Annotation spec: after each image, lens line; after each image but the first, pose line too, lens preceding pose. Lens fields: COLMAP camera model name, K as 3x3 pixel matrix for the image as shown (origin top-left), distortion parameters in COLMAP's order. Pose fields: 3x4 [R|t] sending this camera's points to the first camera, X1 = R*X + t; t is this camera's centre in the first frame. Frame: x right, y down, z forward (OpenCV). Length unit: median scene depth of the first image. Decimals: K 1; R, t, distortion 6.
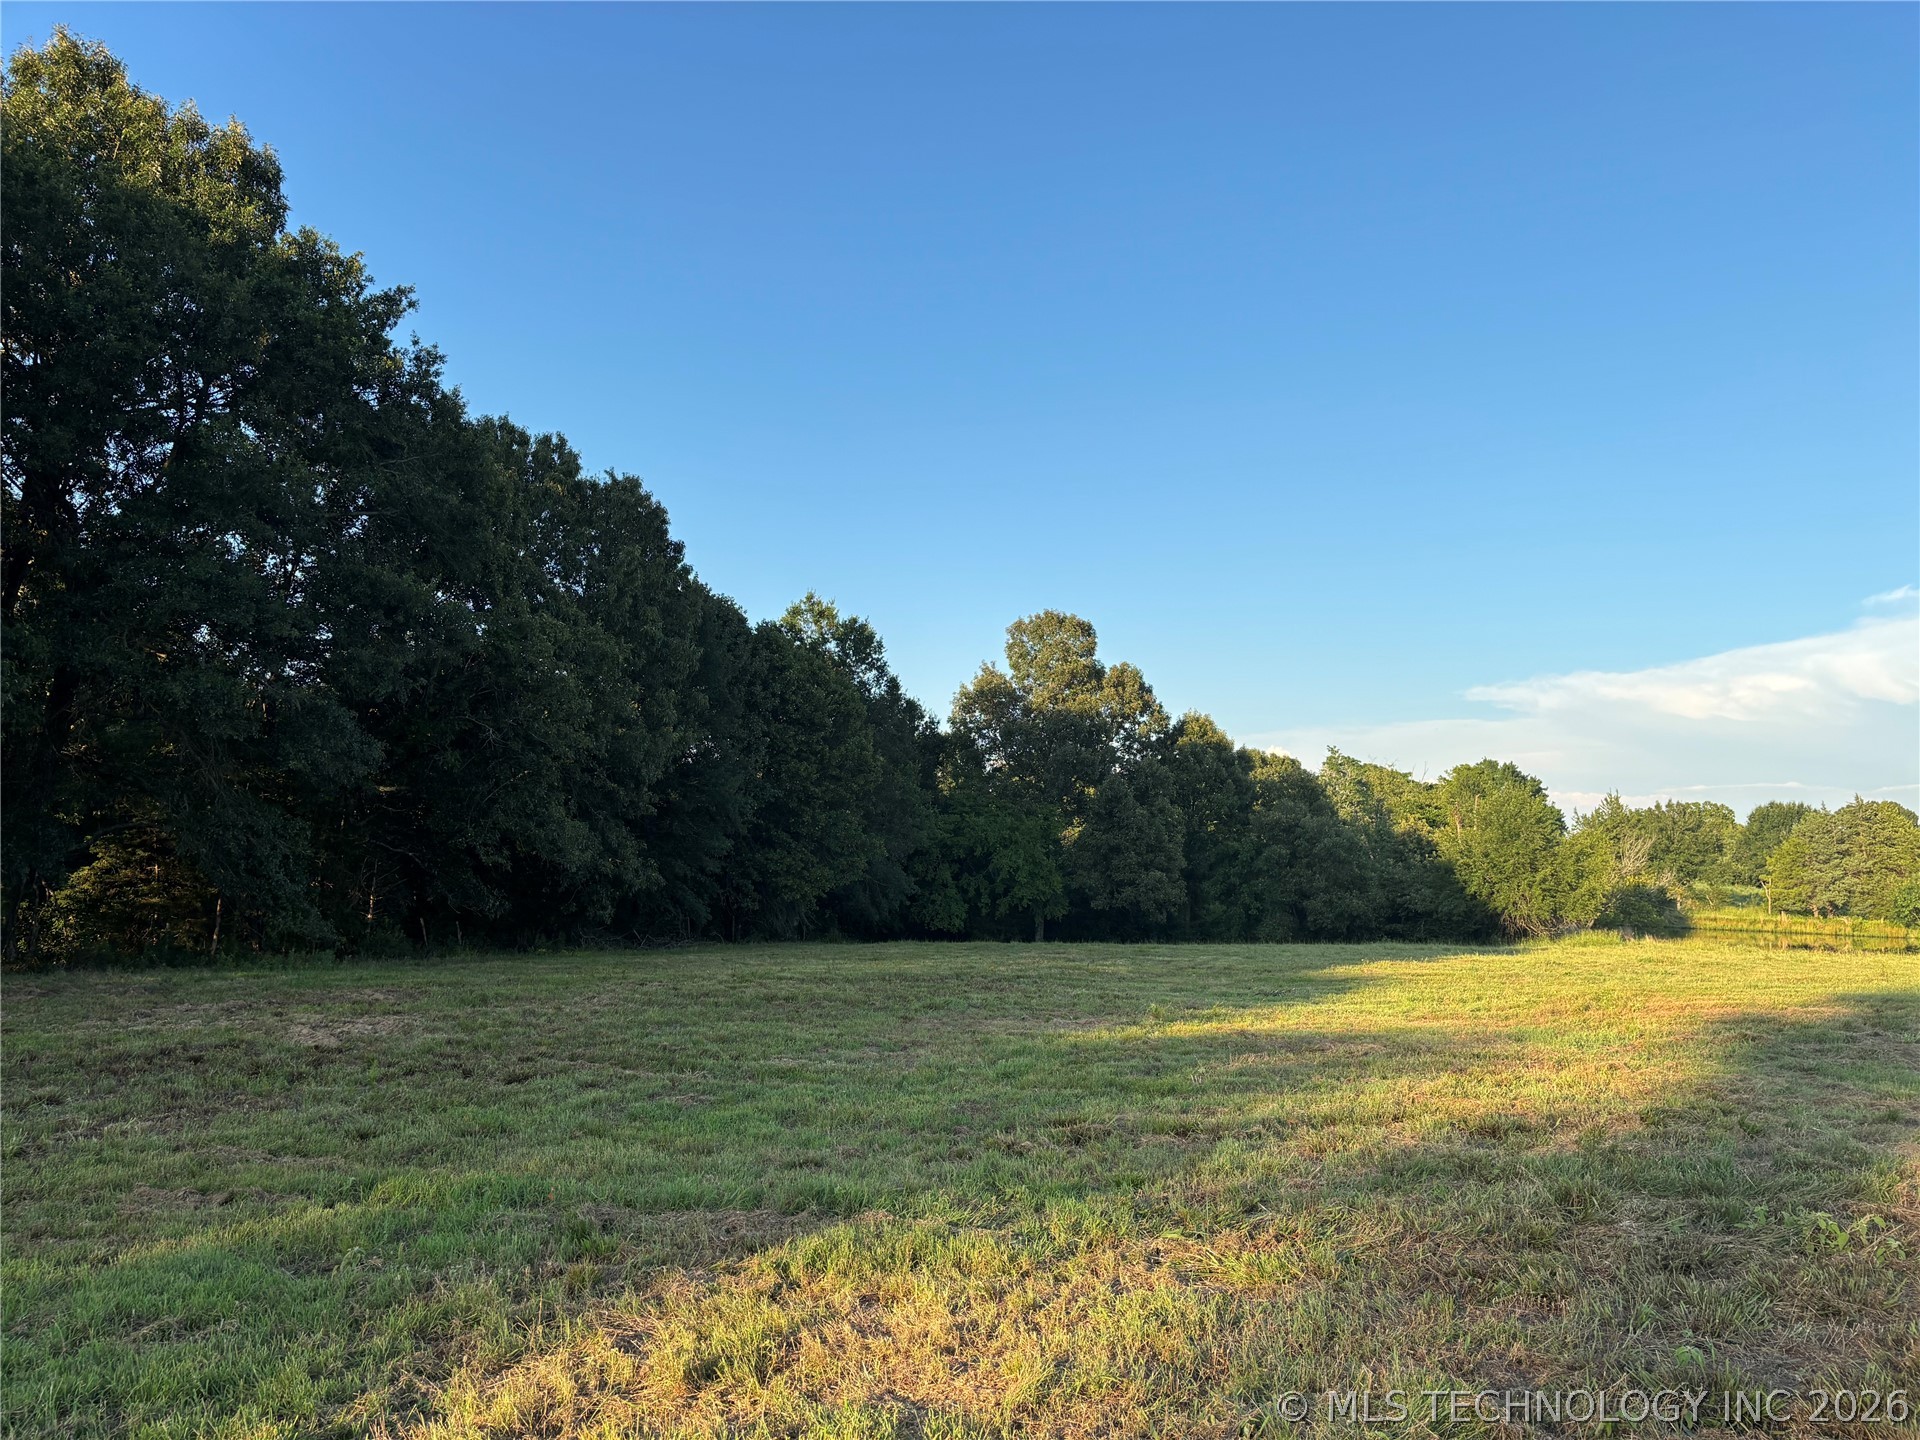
lens RADIAL K [[1452.6, 0, 887.4], [0, 1452.6, 708.4], [0, 0, 1]] dist [0.060611, -0.063114]
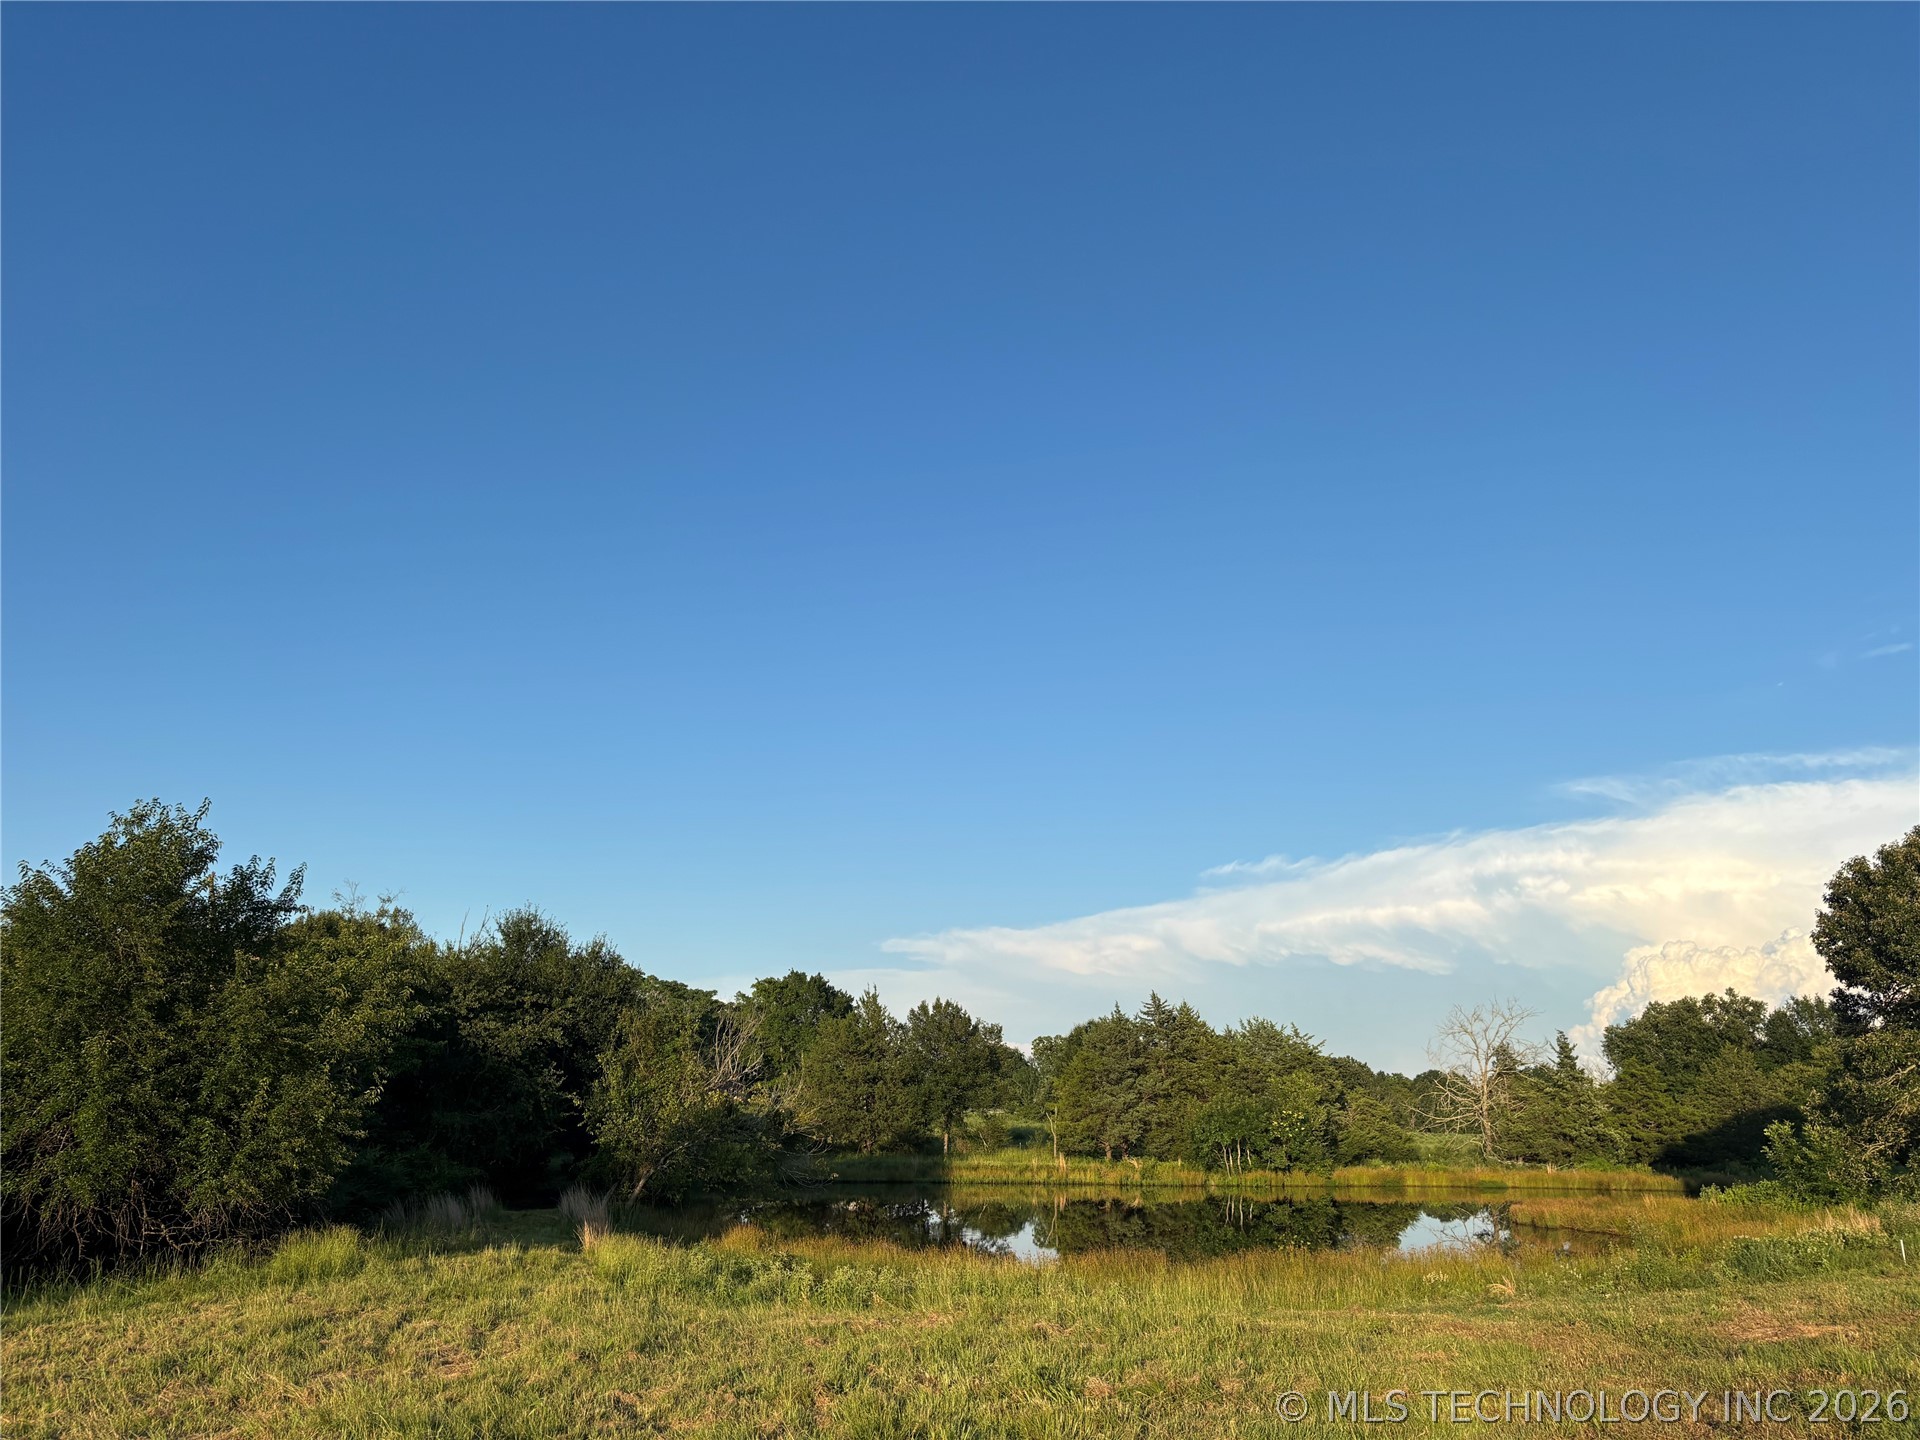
lens RADIAL K [[1452.6, 0, 949.9], [0, 1452.6, 713.5], [0, 0, 1]] dist [0.060611, -0.063114]
pose [[0.914793, 0.087814, 0.394262, 0.243404], [-0.021132, 0.985150, -0.170390, 0.046558], [-0.403370, 0.147540, 0.903064, 0.327772]]
